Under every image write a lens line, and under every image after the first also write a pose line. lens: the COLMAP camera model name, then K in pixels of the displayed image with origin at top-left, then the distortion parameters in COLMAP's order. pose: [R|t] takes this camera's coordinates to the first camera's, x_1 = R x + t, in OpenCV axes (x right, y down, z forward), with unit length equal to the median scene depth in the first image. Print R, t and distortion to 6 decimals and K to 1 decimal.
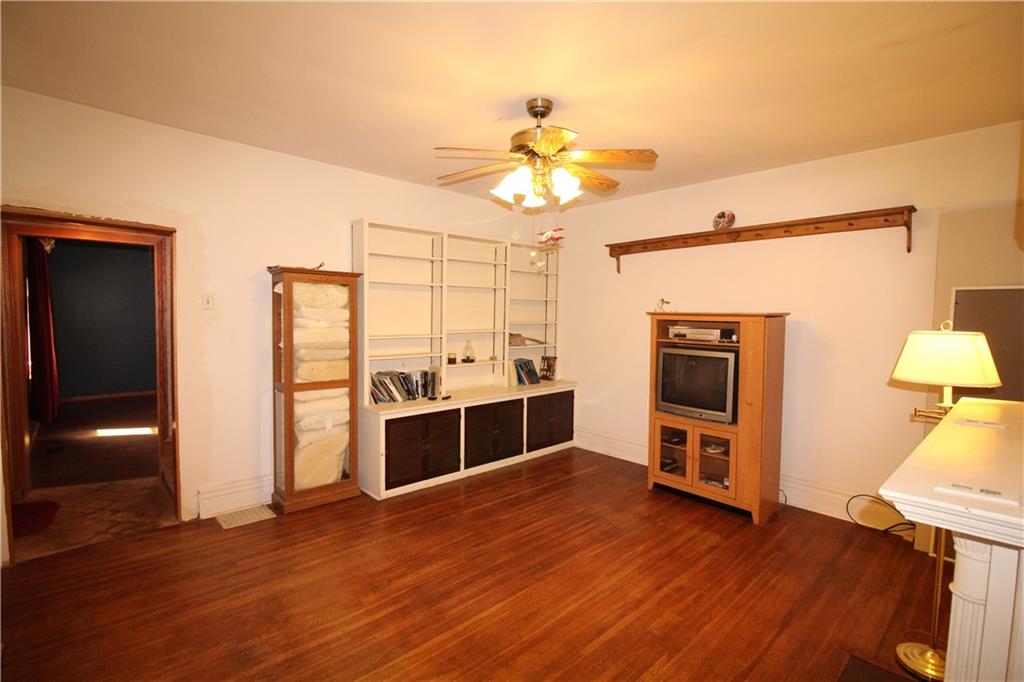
lens RADIAL K [[474.7, 0, 505.6], [0, 474.7, 342.2], [0, 0, 1]] dist [0.001261, 0.000079]
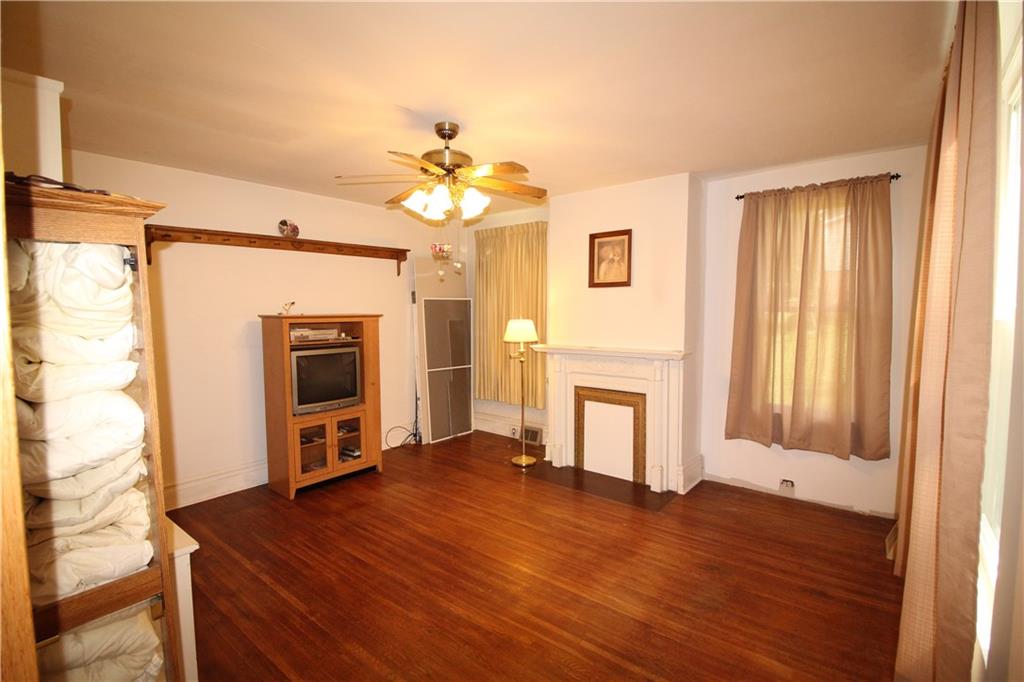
lens RADIAL K [[474.7, 0, 505.9], [0, 474.7, 341.0], [0, 0, 1]] dist [0.001261, 0.000079]
pose [[-0.145380, -0.075976, 0.986454, -0.778619], [0.073463, 0.993466, 0.087342, -0.069705], [-0.986645, 0.085165, -0.138849, 0.770509]]
